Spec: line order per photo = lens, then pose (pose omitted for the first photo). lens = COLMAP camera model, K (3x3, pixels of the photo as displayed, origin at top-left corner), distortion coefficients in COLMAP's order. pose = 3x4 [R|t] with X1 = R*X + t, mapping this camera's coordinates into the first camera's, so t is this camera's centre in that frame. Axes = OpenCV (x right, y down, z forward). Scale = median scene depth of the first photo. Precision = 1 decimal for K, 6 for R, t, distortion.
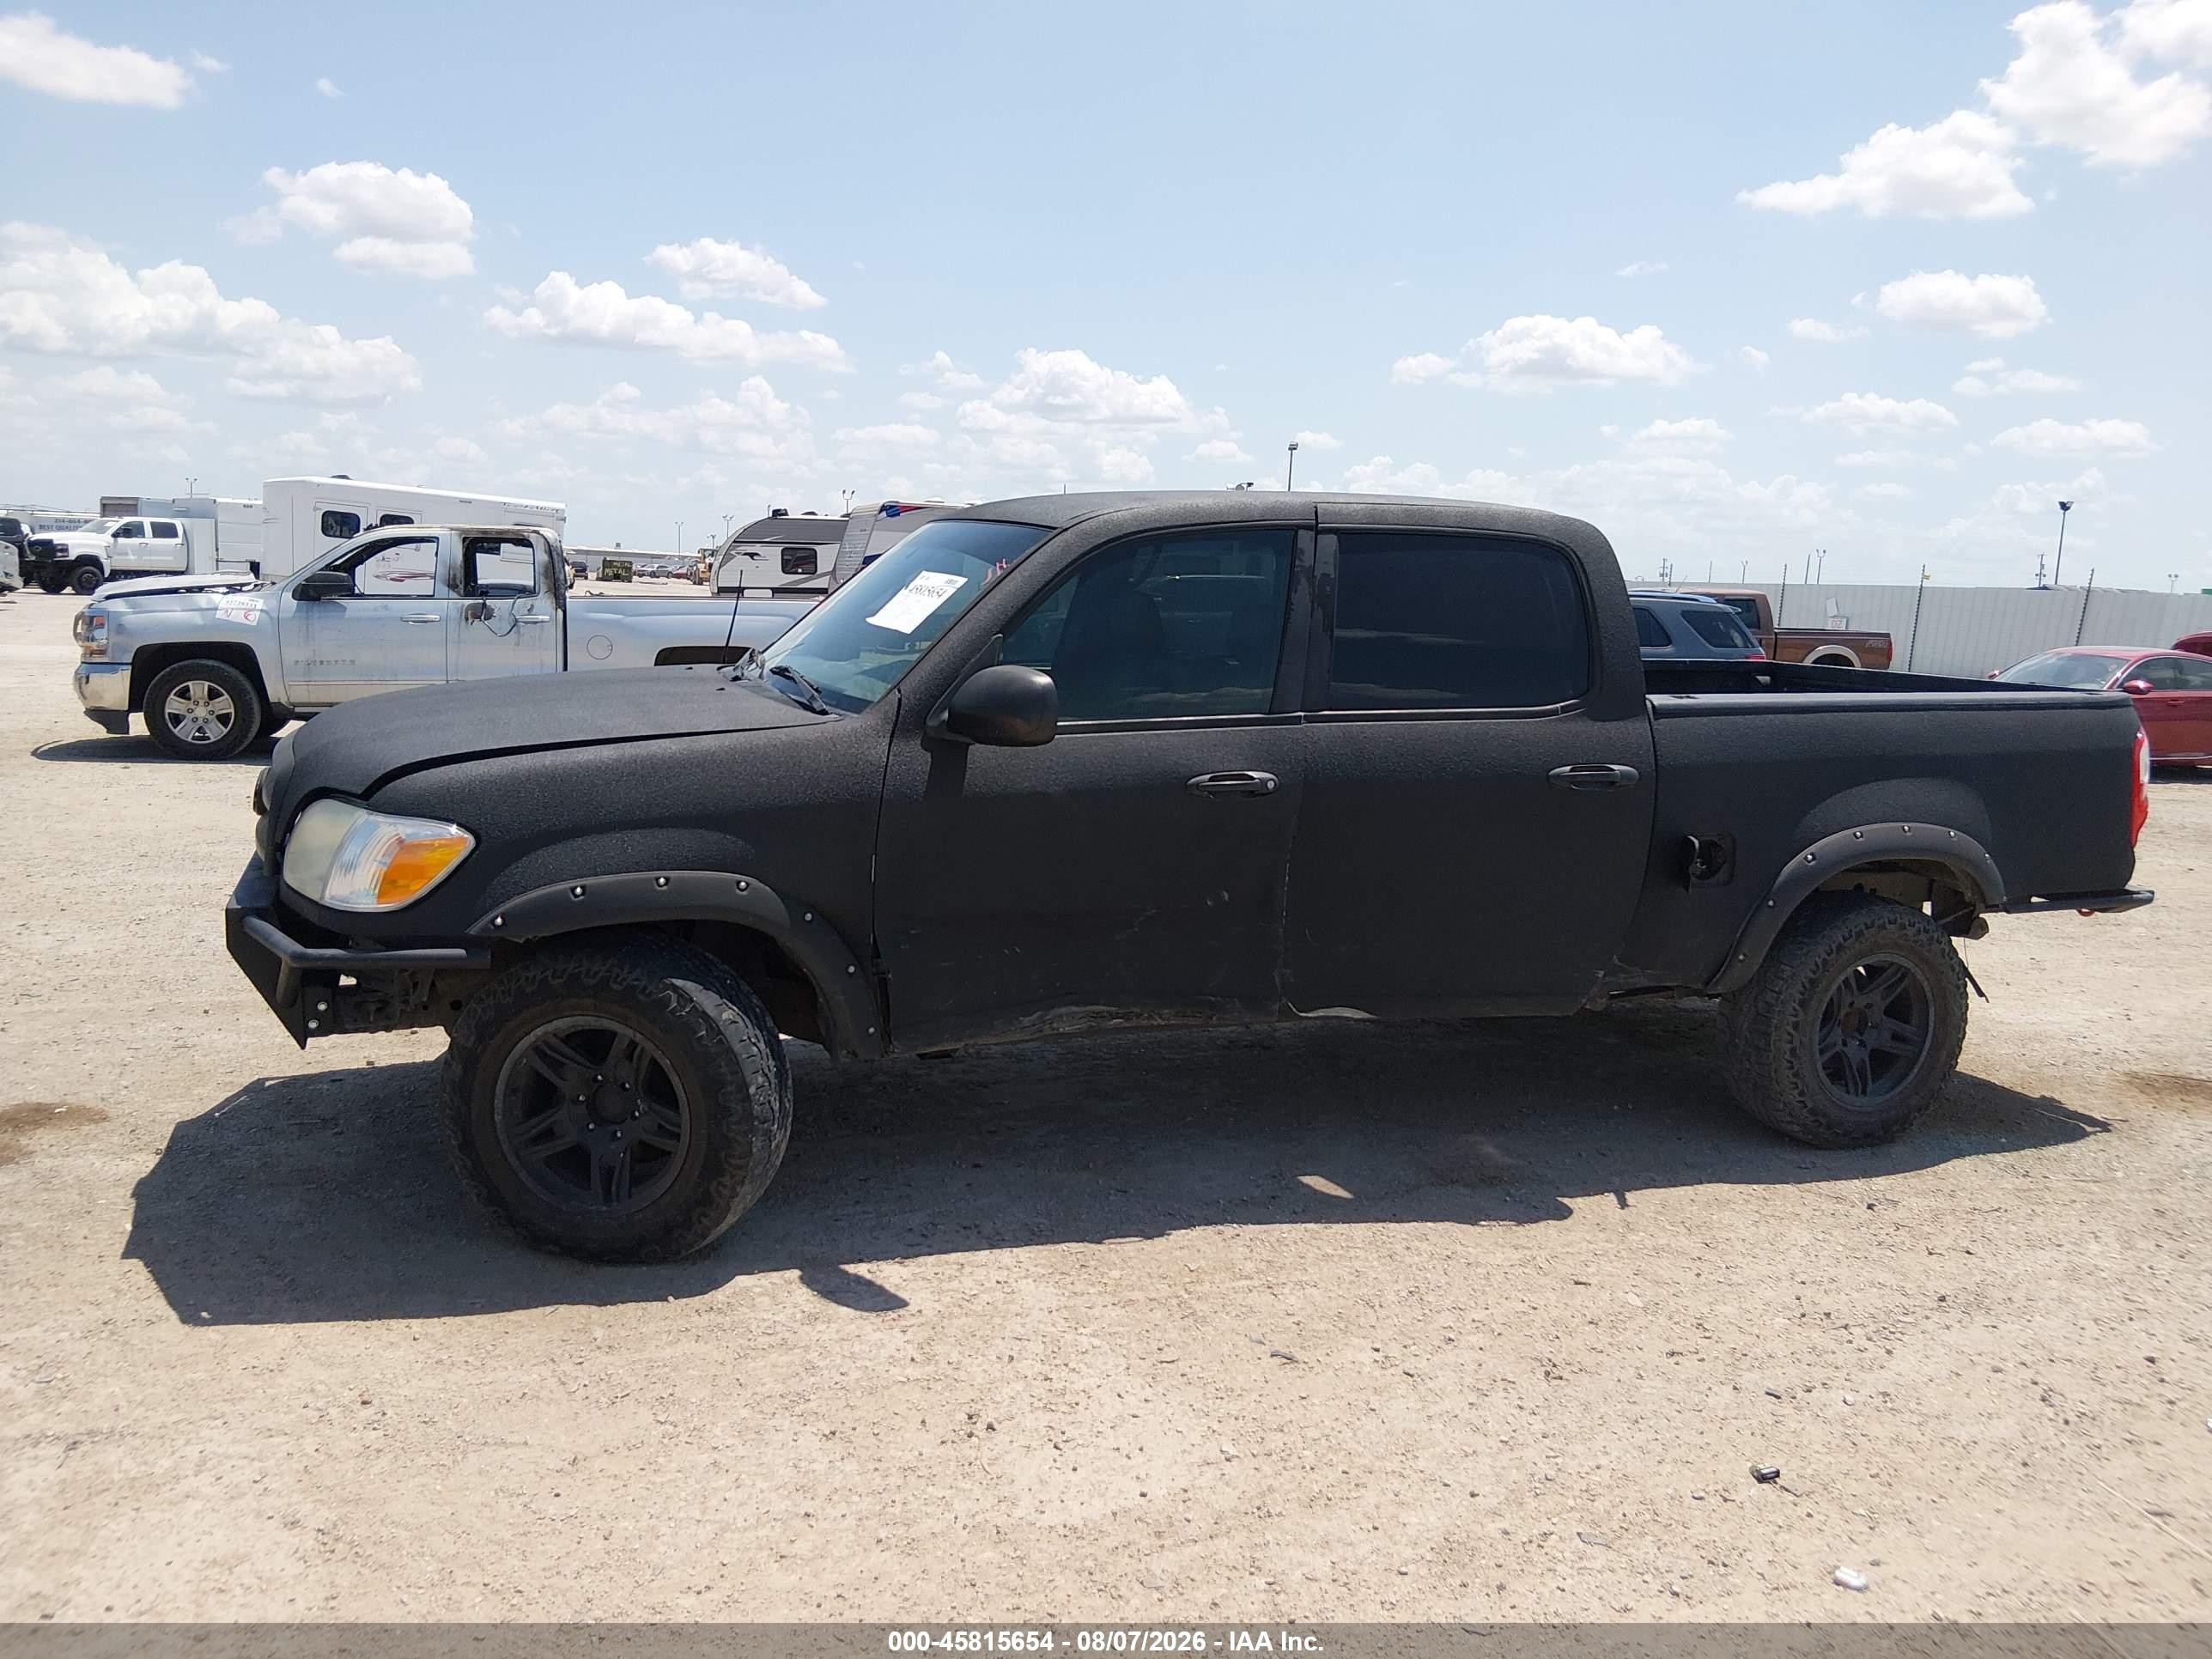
lens RADIAL K [[1687.8, 0, 1110.8], [0, 1687.8, 825.9], [0, 0, 1]] dist [0.104136, -0.194081]
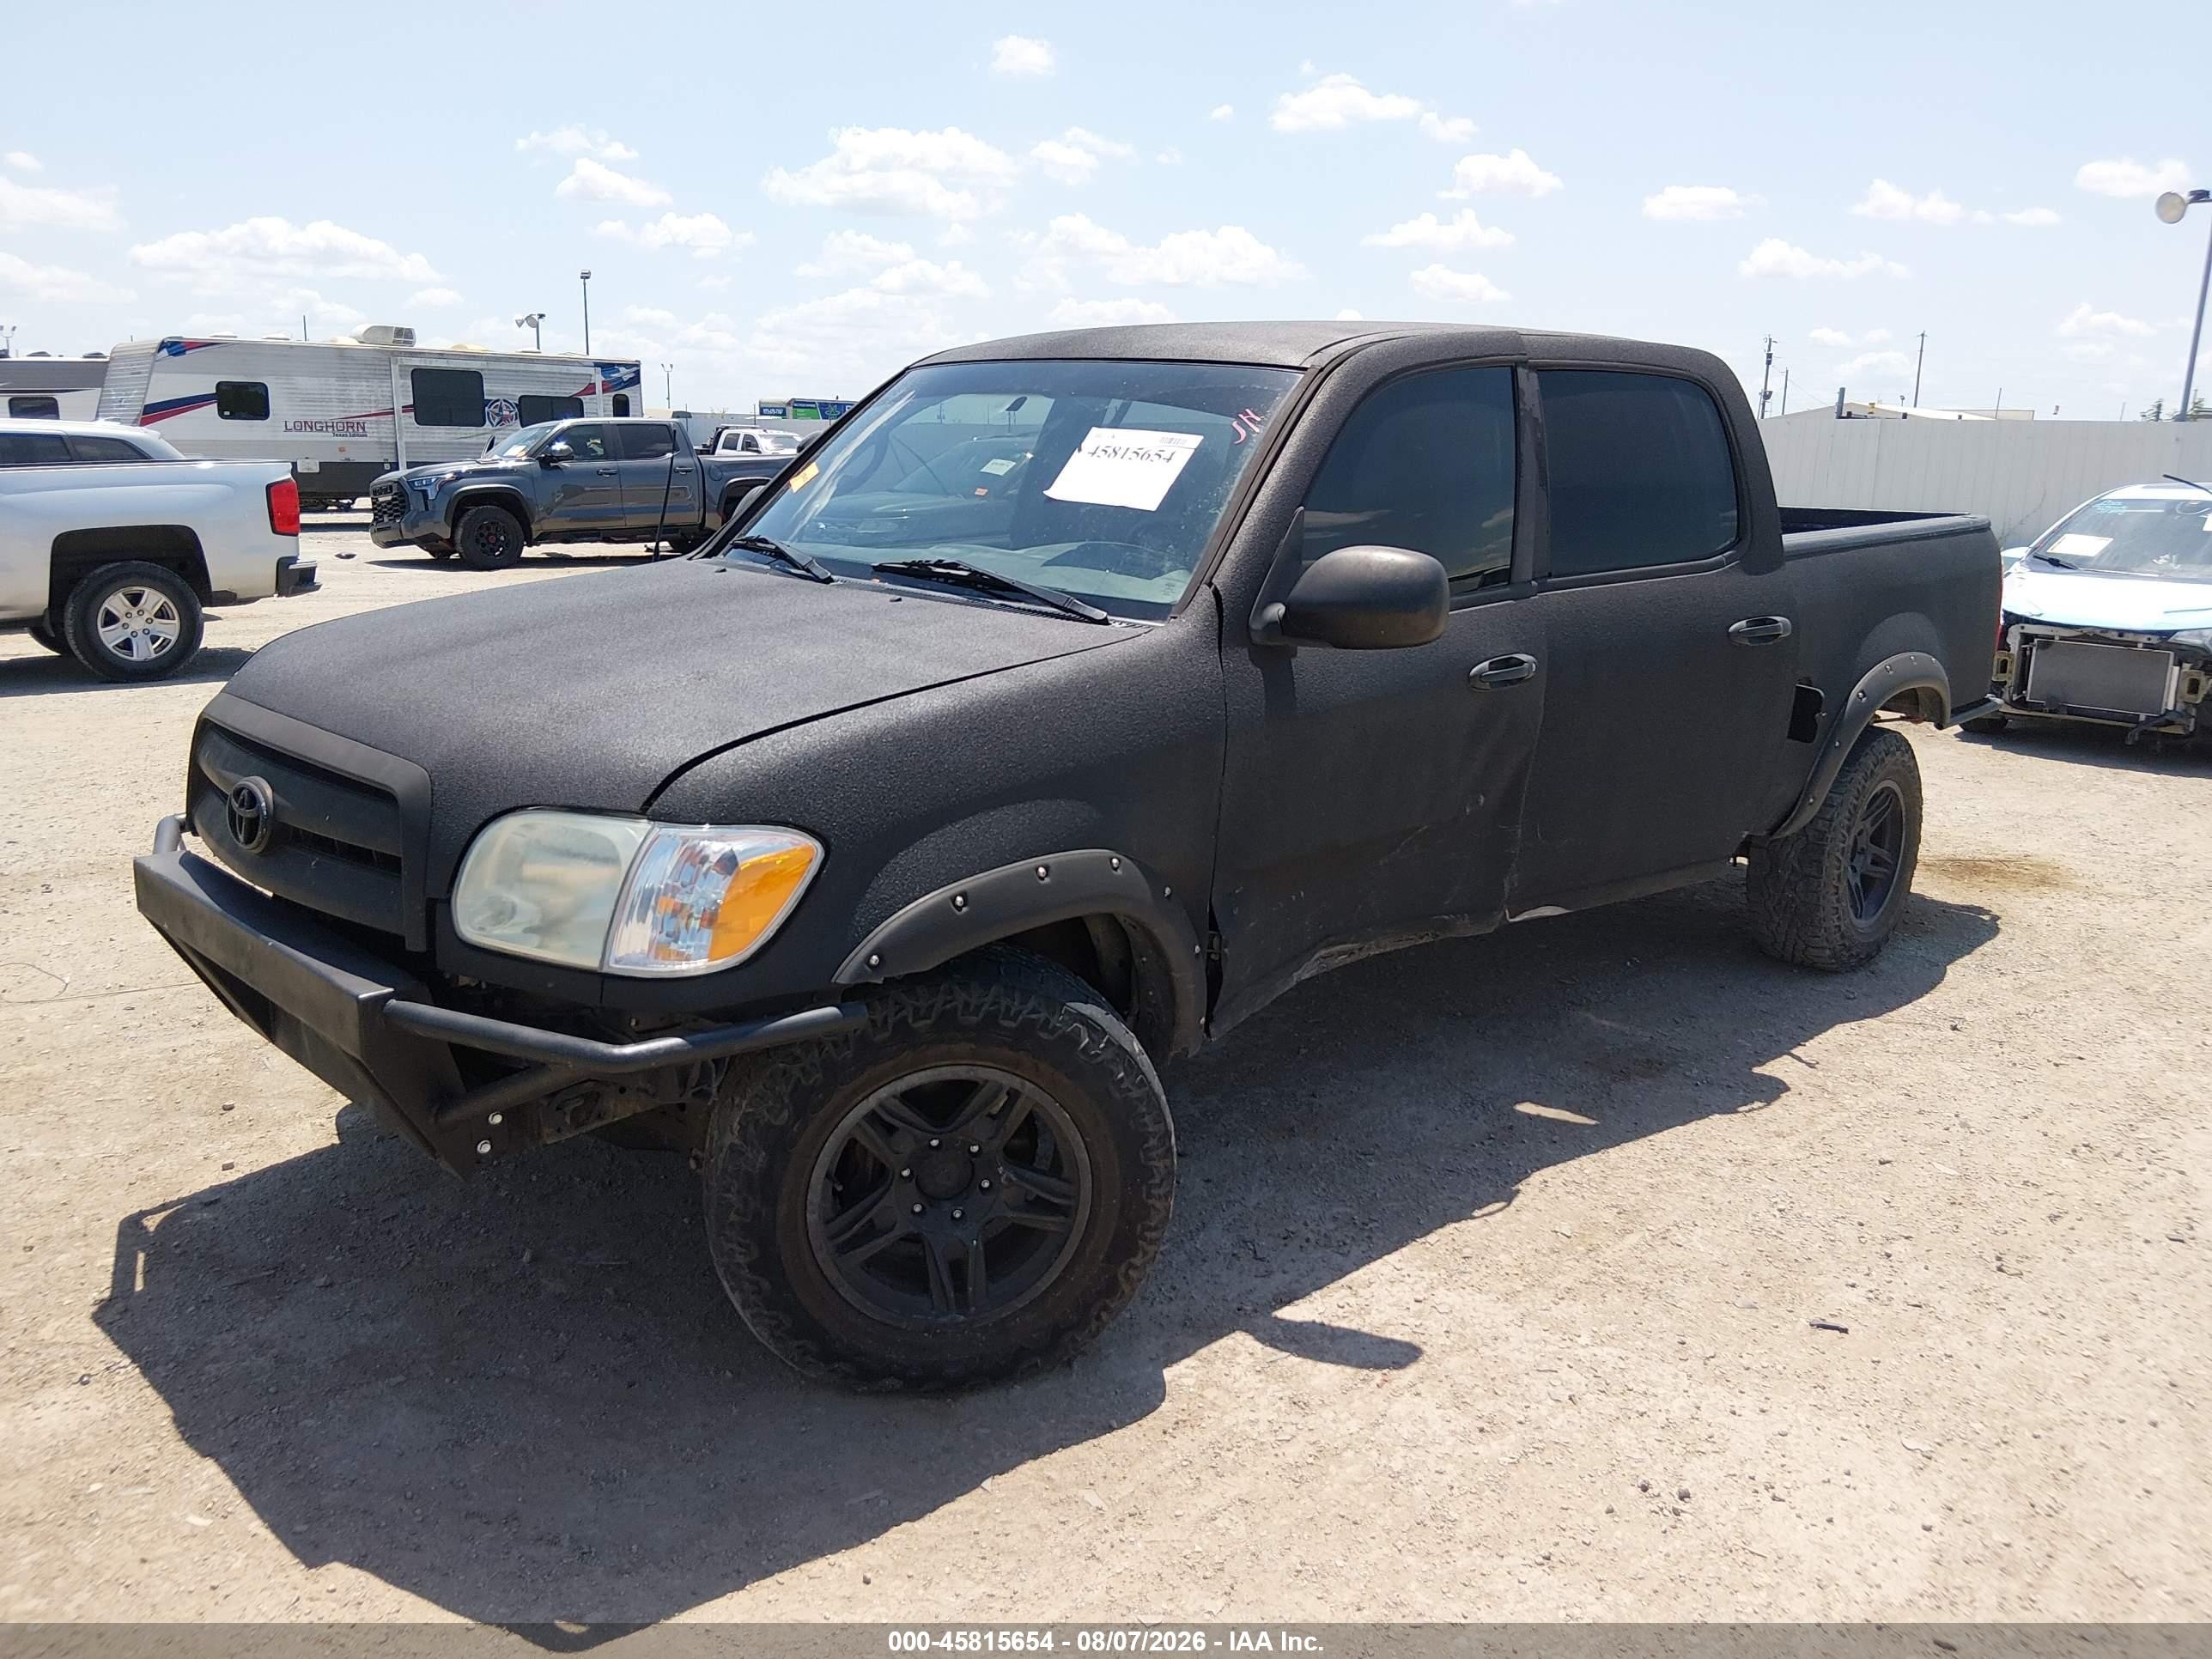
lens RADIAL K [[1676.9, 0, 1081.9], [0, 1676.9, 839.6], [0, 0, 1]] dist [0.088177, -0.150966]
pose [[0.915551, -0.117061, 0.384788, -0.062300], [0.078213, 0.990263, 0.115162, -0.007528], [-0.394523, -0.075341, 0.915792, 0.039788]]
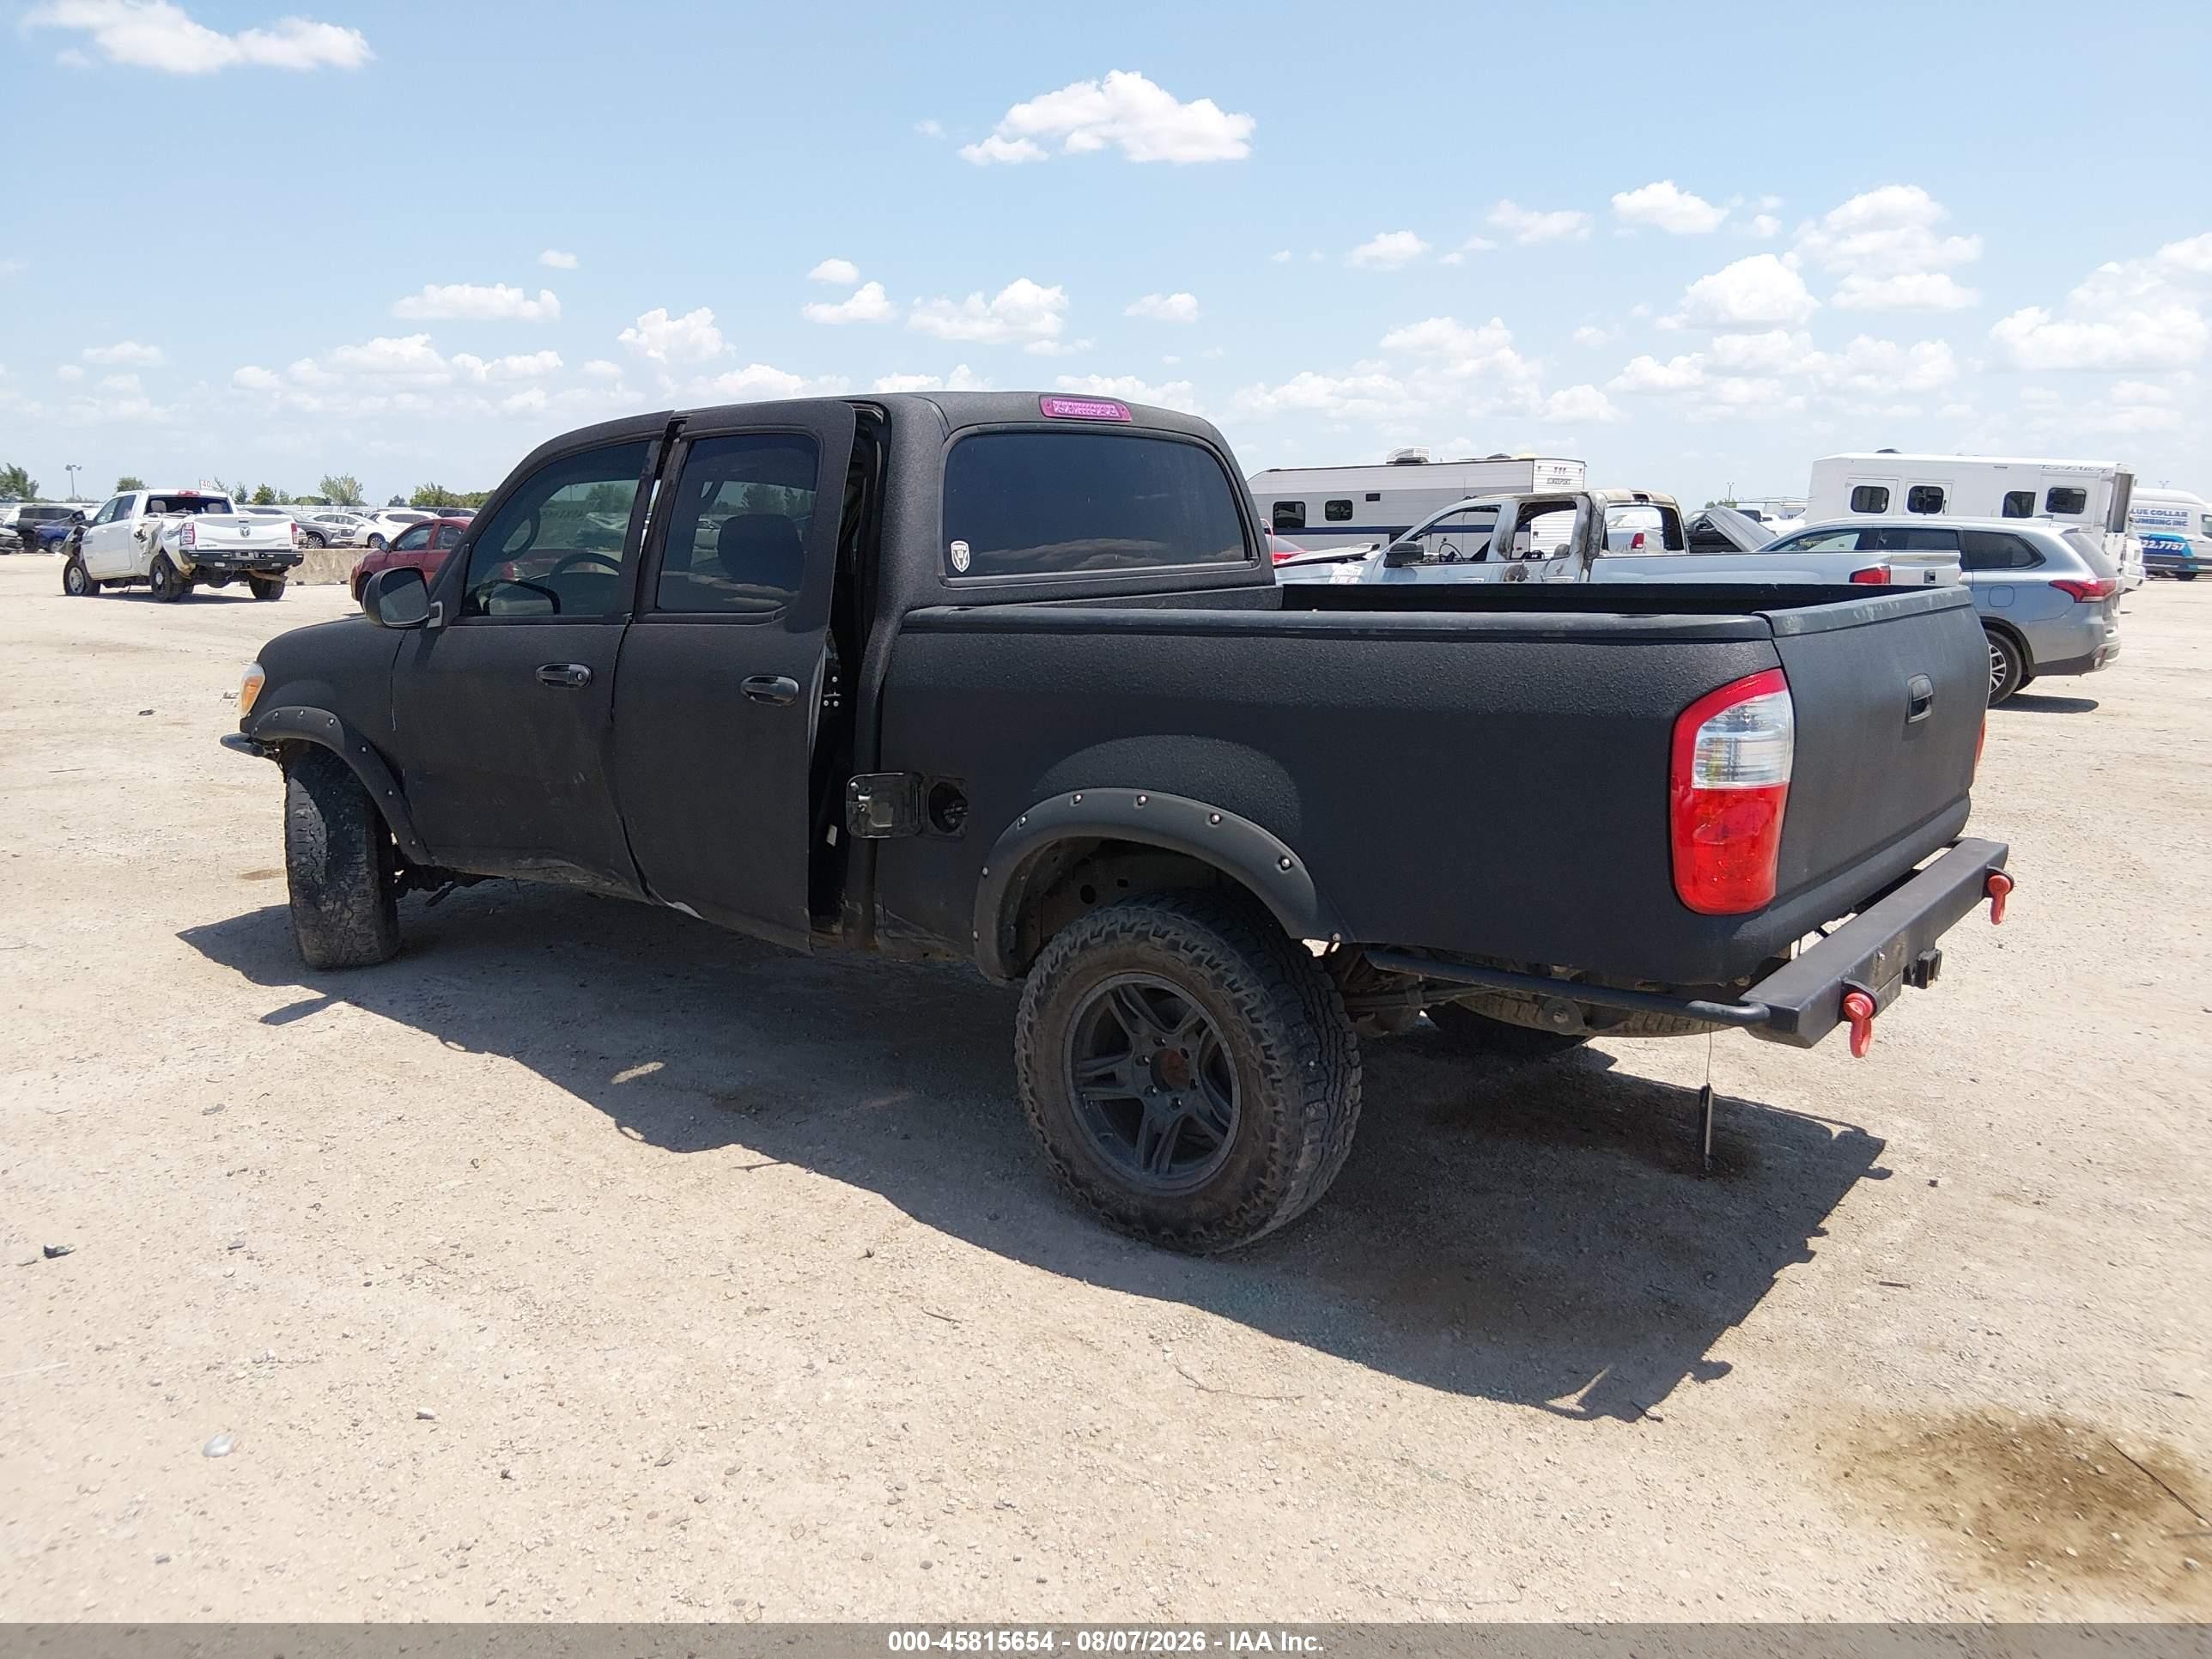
lens RADIAL K [[1687.8, 0, 1110.8], [0, 1687.8, 825.9], [0, 0, 1]] dist [0.104136, -0.194081]
pose [[0.495661, 0.109075, -0.861639, 0.166728], [-0.104731, 0.992350, 0.065374, -0.005047], [0.862178, 0.057837, 0.503293, 0.101264]]
